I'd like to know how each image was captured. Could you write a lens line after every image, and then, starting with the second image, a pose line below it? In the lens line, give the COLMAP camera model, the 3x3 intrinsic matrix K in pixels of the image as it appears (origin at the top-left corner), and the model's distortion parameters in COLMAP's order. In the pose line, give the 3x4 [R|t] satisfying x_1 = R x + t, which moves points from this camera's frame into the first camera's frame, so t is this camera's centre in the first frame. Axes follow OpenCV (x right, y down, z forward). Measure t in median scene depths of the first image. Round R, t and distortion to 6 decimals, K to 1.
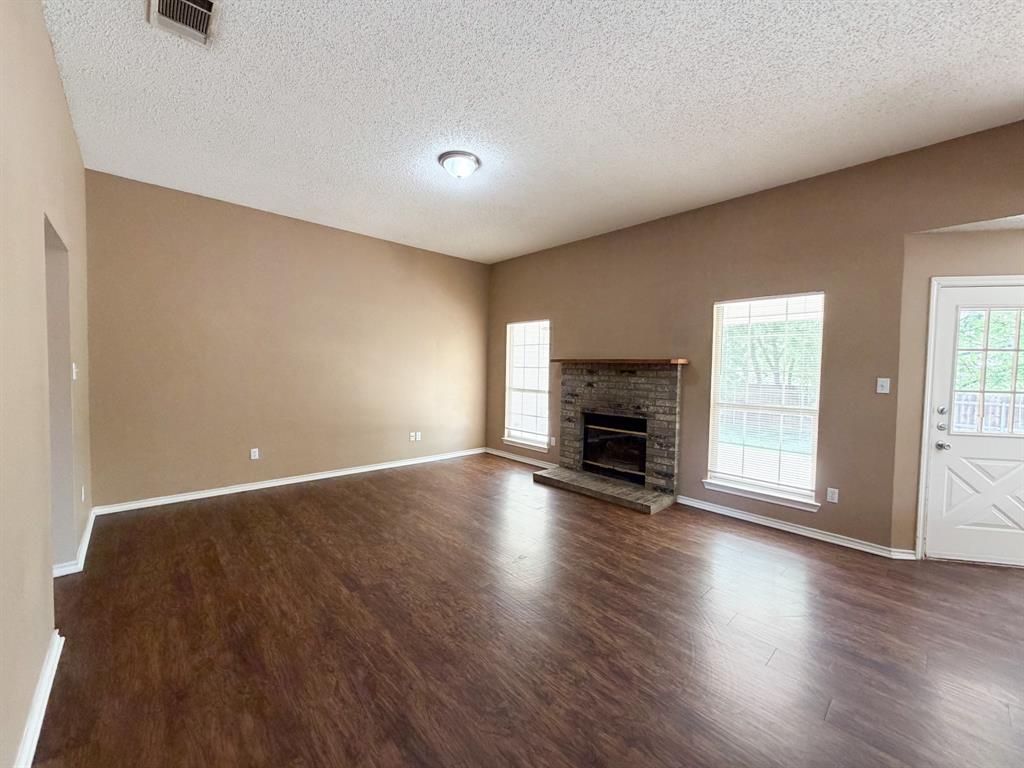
lens RADIAL K [[409.0, 0, 509.4], [0, 409.0, 383.1], [0, 0, 1]] dist [-0.000159, 0.000099]
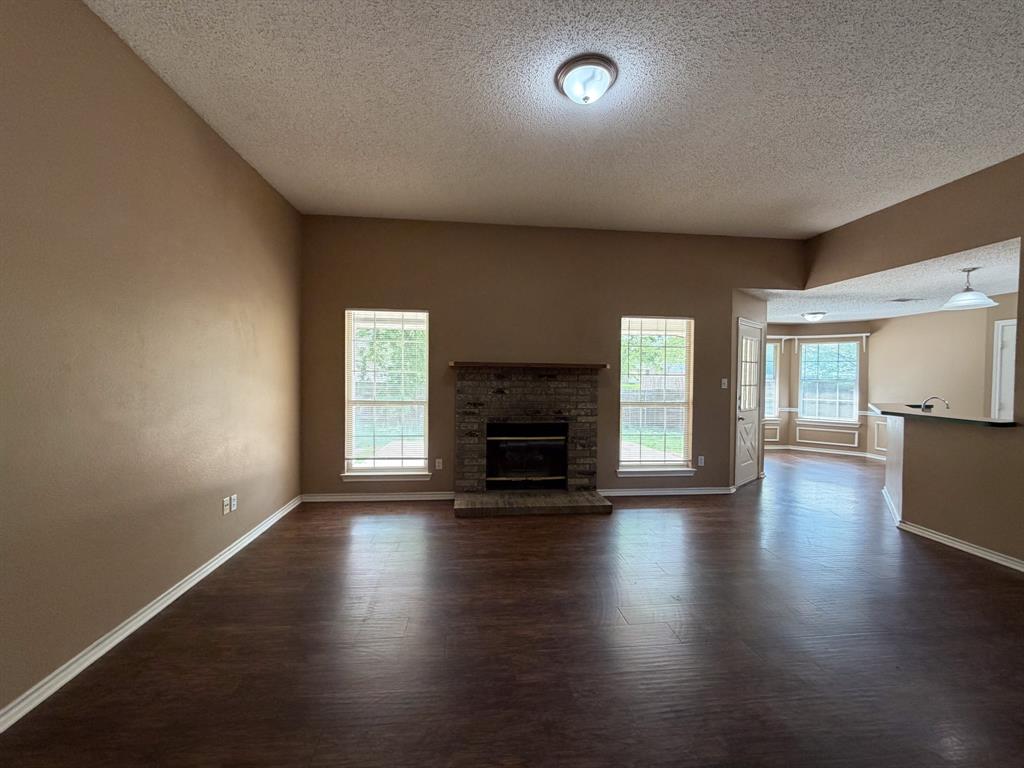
lens RADIAL K [[409.0, 0, 509.4], [0, 409.0, 383.1], [0, 0, 1]] dist [-0.000159, 0.000099]
pose [[0.595270, -0.026962, 0.803073, -0.556060], [0.030214, 0.999481, 0.011160, -0.025596], [-0.802957, 0.017621, 0.595776, 0.506189]]
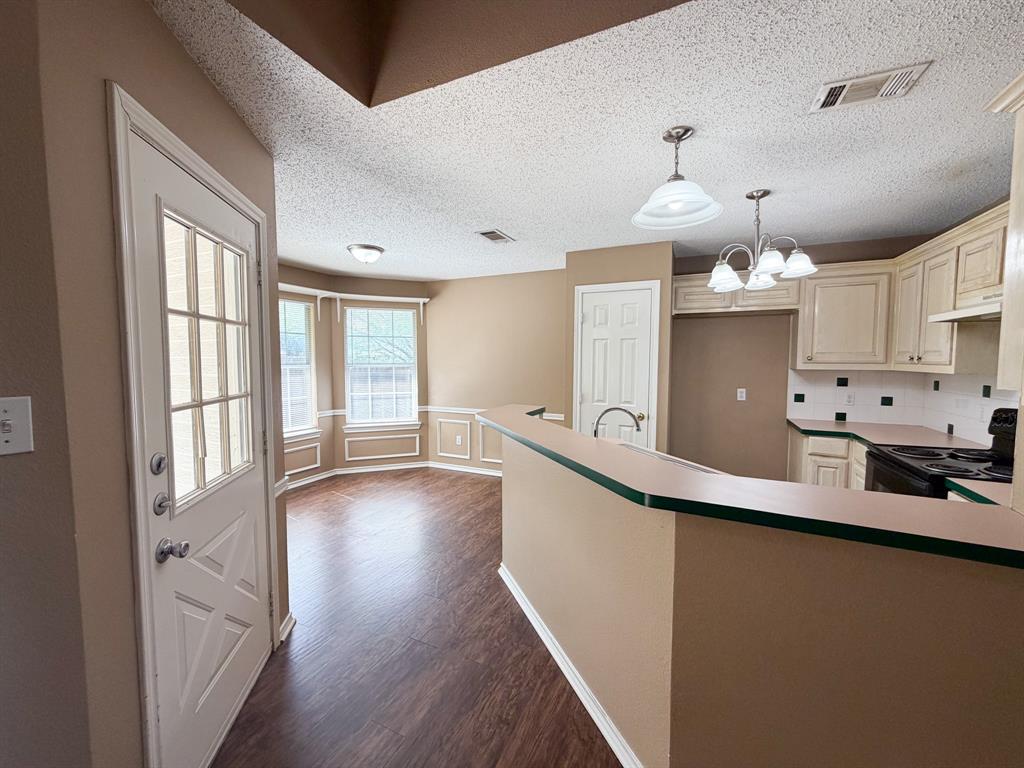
lens RADIAL K [[409.0, 0, 509.4], [0, 409.0, 383.1], [0, 0, 1]] dist [-0.000159, 0.000099]
pose [[-0.374846, -0.076724, 0.923907, 0.387098], [0.025578, 0.995334, 0.093033, -0.024625], [-0.926734, 0.058505, -0.371135, 0.554037]]
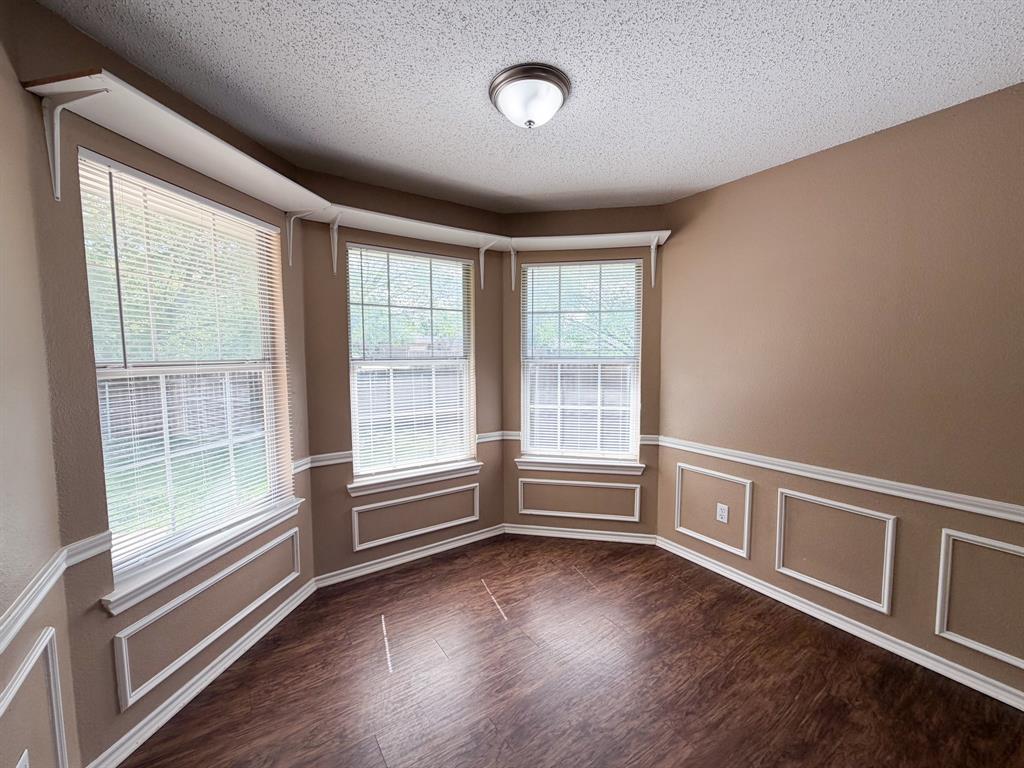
lens RADIAL K [[409.0, 0, 509.4], [0, 409.0, 383.1], [0, 0, 1]] dist [-0.000159, 0.000099]
pose [[0.144160, -0.092768, 0.985196, 0.906745], [0.041593, 0.995284, 0.087632, -0.003529], [-0.988680, 0.028344, 0.147339, 0.472229]]
